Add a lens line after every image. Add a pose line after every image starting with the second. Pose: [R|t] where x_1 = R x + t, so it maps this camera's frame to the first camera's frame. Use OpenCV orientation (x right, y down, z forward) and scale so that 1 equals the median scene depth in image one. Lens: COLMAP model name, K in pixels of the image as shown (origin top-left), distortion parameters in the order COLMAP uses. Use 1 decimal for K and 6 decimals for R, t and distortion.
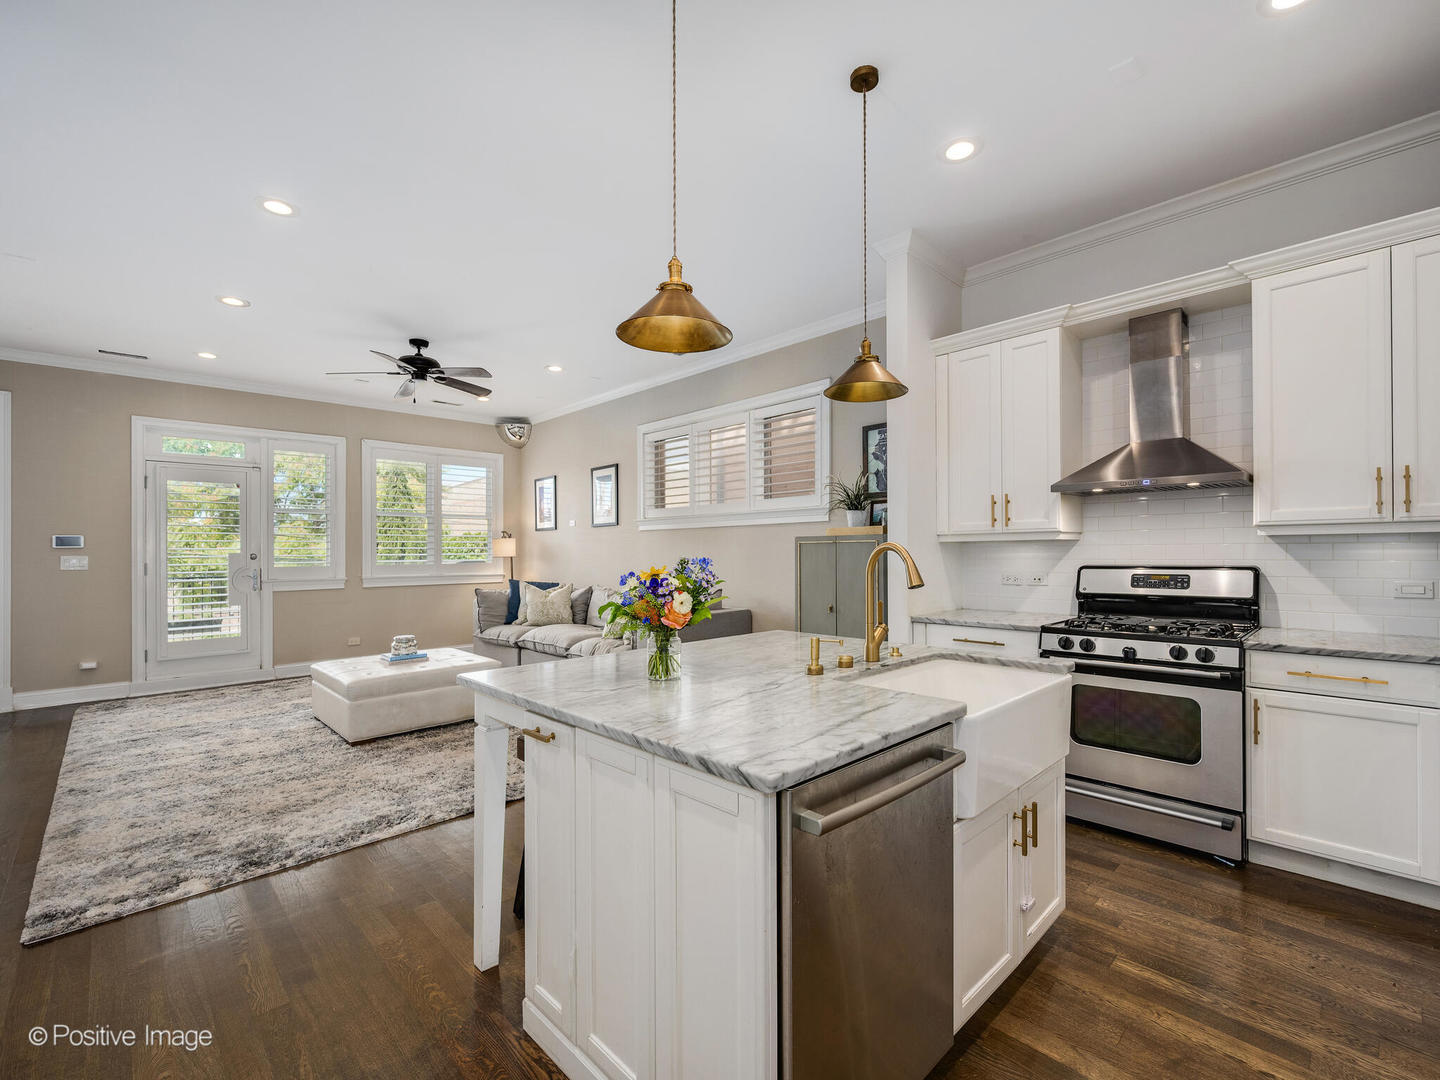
lens RADIAL K [[639.2, 0, 700.9], [0, 639.2, 550.4], [0, 0, 1]] dist [-0.002613, 0.000373]
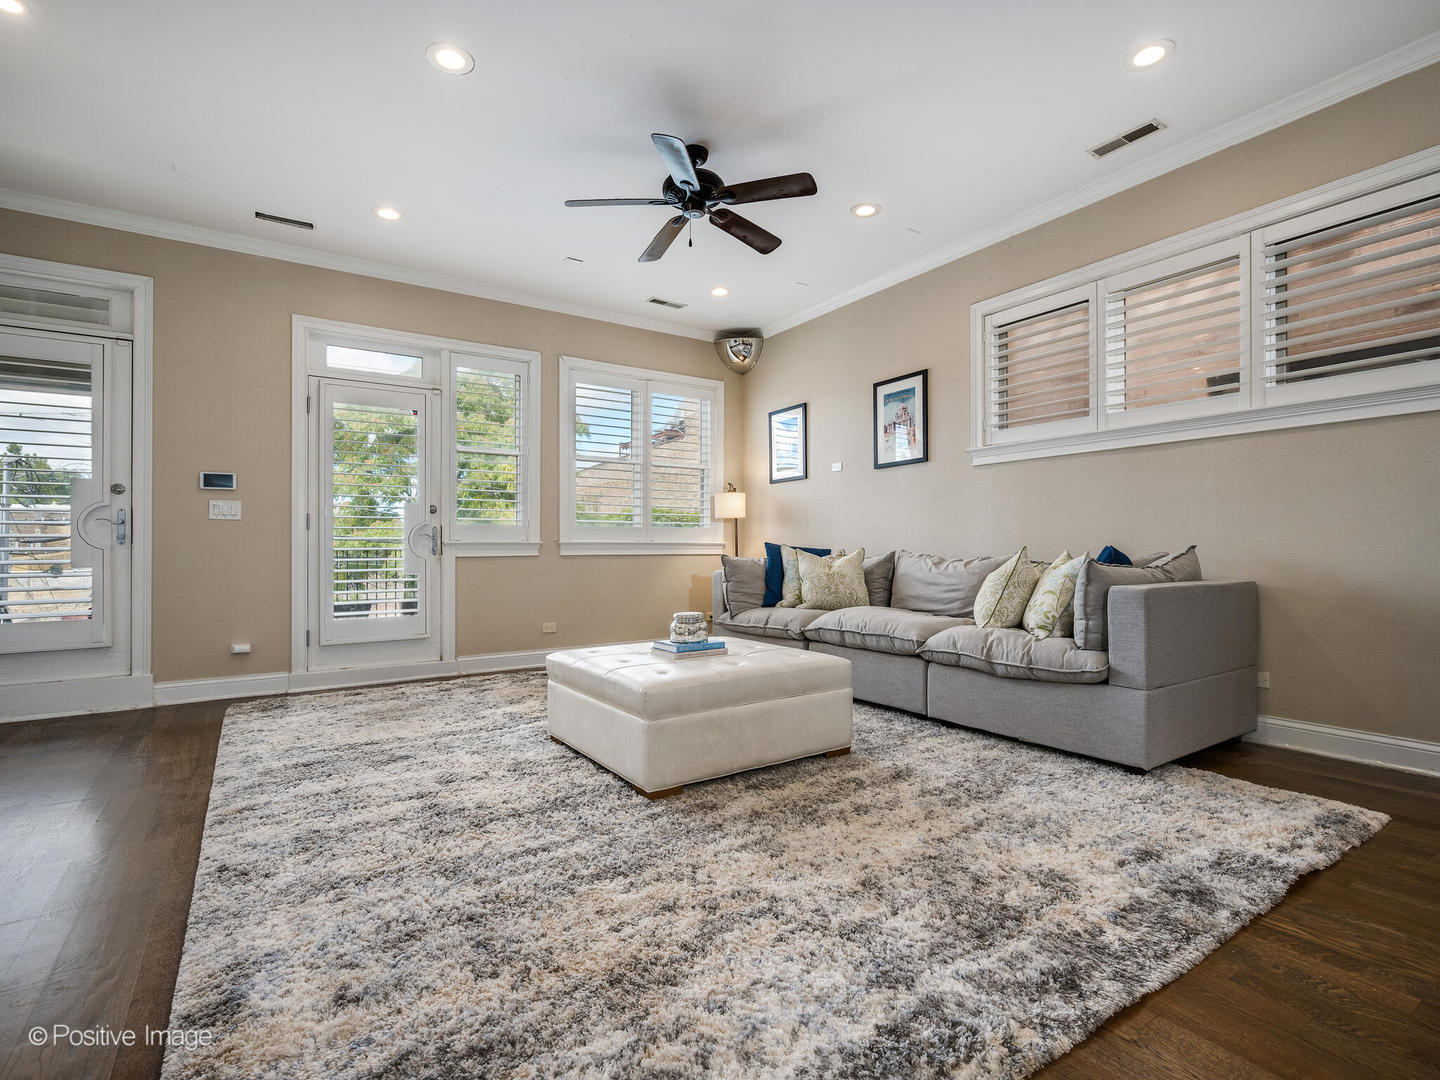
lens RADIAL K [[698.1, 0, 692.1], [0, 698.1, 544.2], [0, 0, 1]] dist [0.001106, -0.001276]
pose [[0.983006, -0.000112, -0.183576, -0.373404], [-0.000437, 0.999996, -0.002954, 0.077450], [0.183575, 0.002985, 0.983001, 0.375530]]
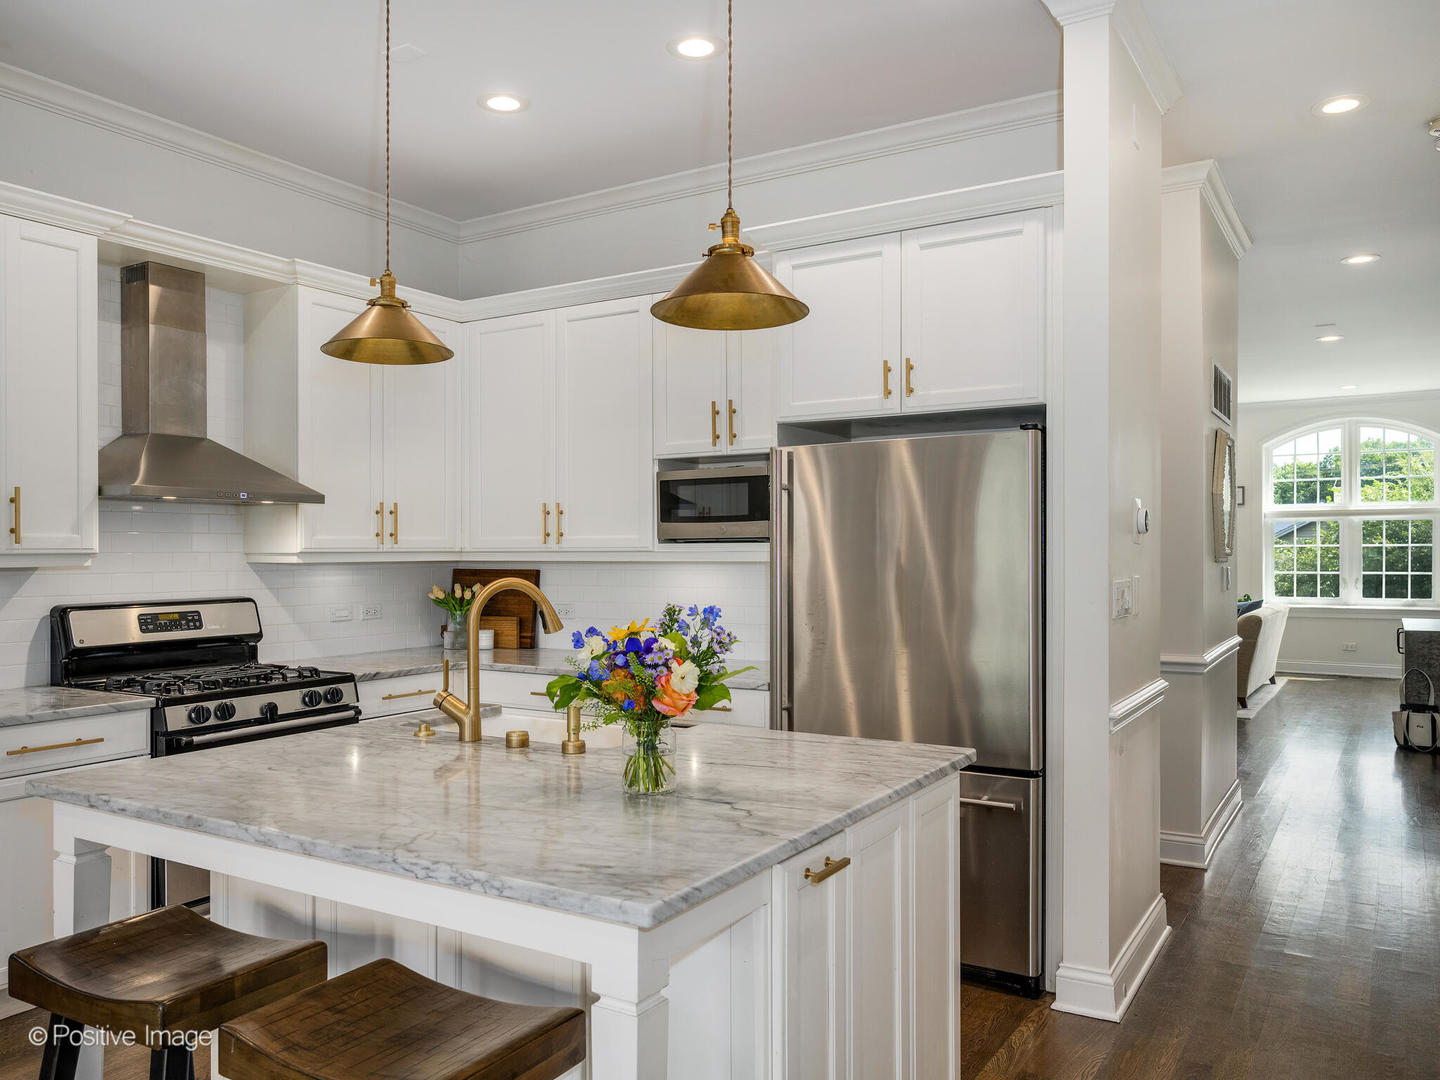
lens RADIAL K [[1054.3, 0, 717.6], [0, 1054.3, 548.8], [0, 0, 1]] dist [0.004617, 0.012447]
pose [[-0.249976, 0.010026, 0.968200, -0.476143], [-0.000335, 0.999945, -0.010441, -0.017763], [-0.968252, -0.002935, -0.249959, 0.500006]]
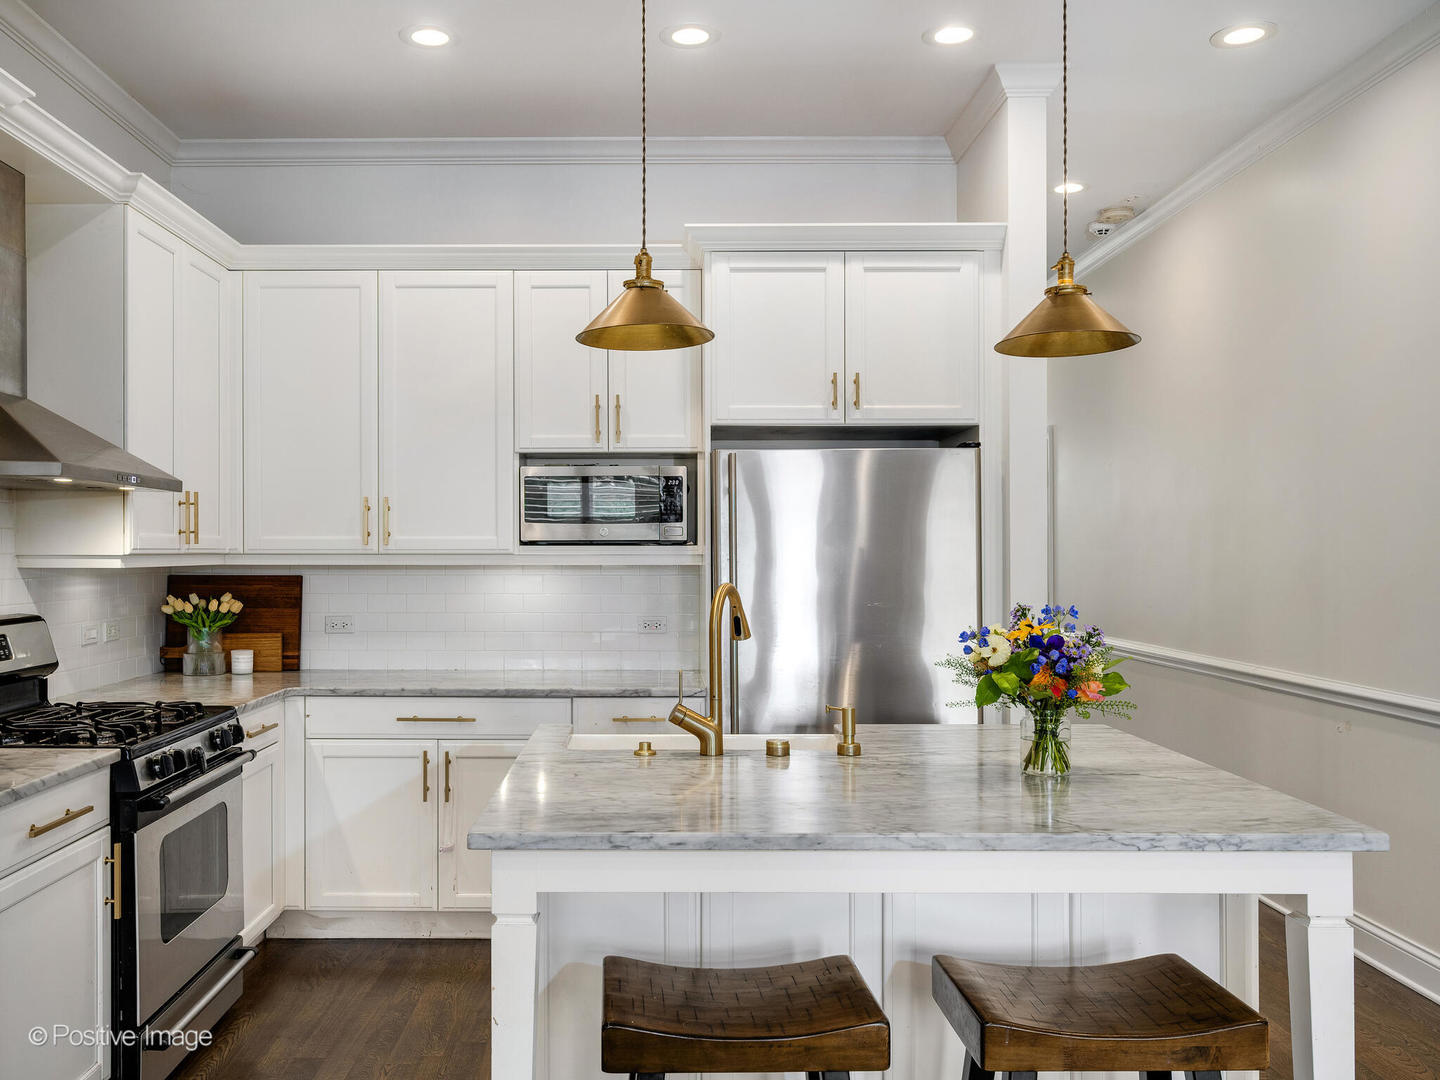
lens RADIAL K [[1204.7, 0, 615.1], [0, 1204.7, 538.3], [0, 0, 1]] dist [-0.002234, 0.014516]
pose [[-0.707018, 0.014104, 0.707055, -0.283959], [0.001014, 0.999820, -0.018930, -0.019507], [-0.707195, -0.012667, -0.706905, 0.981323]]
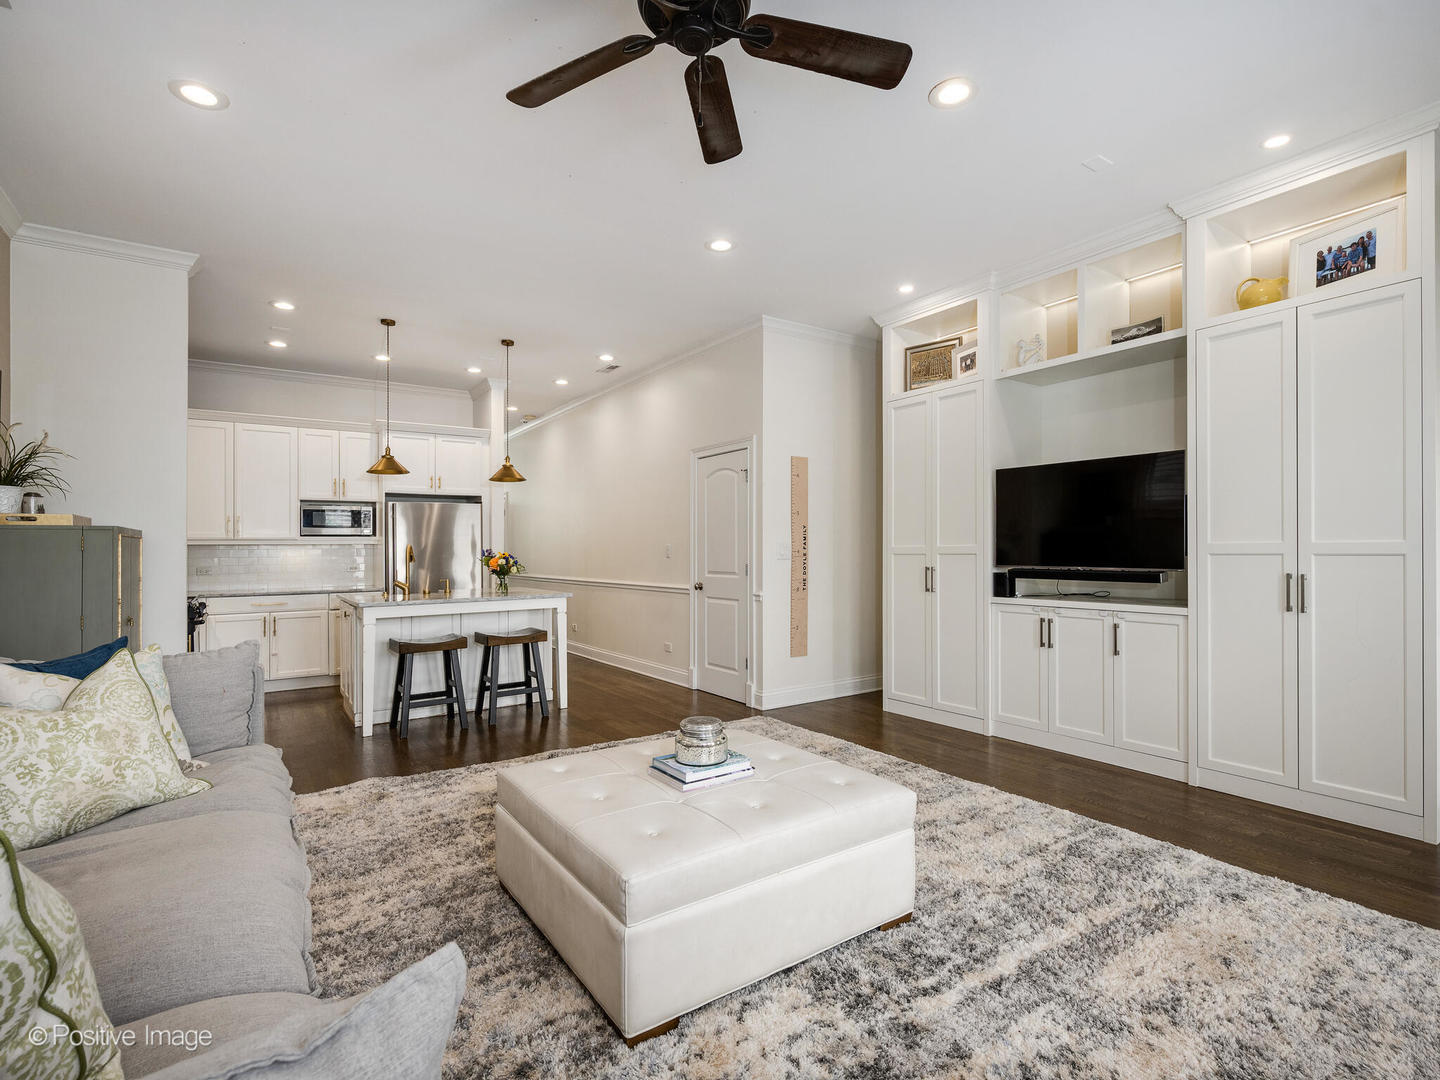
lens RADIAL K [[698.1, 0, 689.9], [0, 698.1, 533.0], [0, 0, 1]] dist [0.001106, -0.001276]
pose [[-0.982150, 0.021841, 0.186829, -0.611719], [0.016203, 0.999368, -0.031649, 0.021489], [-0.187402, -0.028057, -0.981883, 1.644654]]
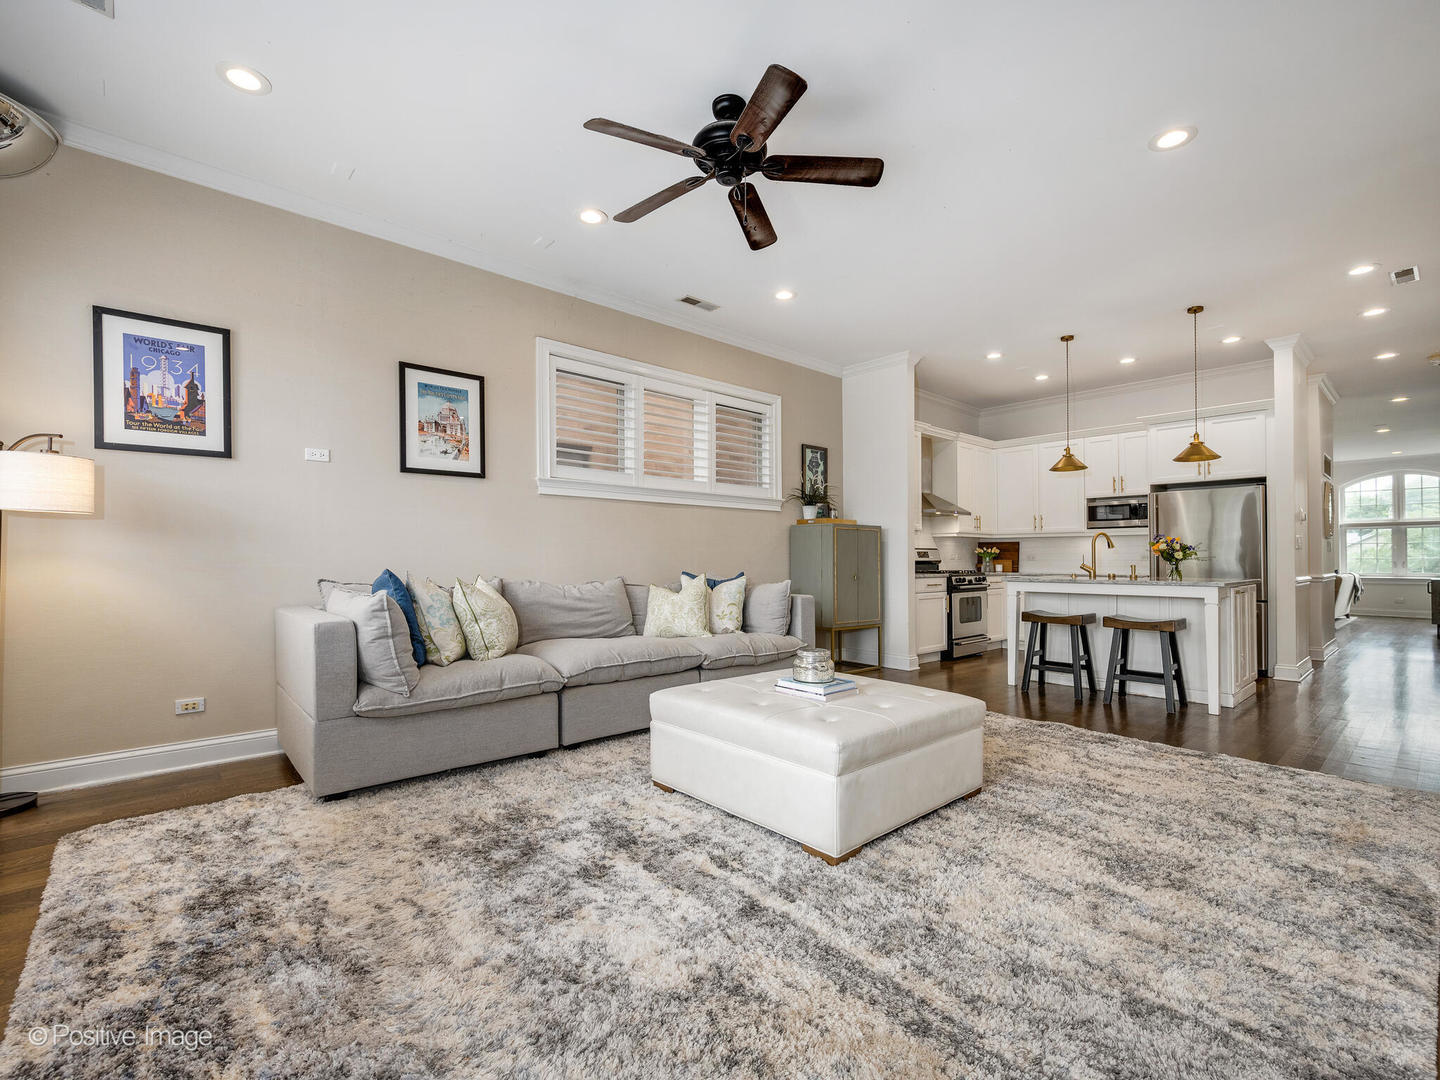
lens RADIAL K [[639.2, 0, 752.5], [0, 639.2, 550.0], [0, 0, 1]] dist [-0.002613, 0.000373]
pose [[0.004313, 0.021752, 0.999754, -1.156730], [-0.006757, 0.999741, -0.021723, 0.062774], [-0.999968, -0.006662, 0.004459, 1.167660]]
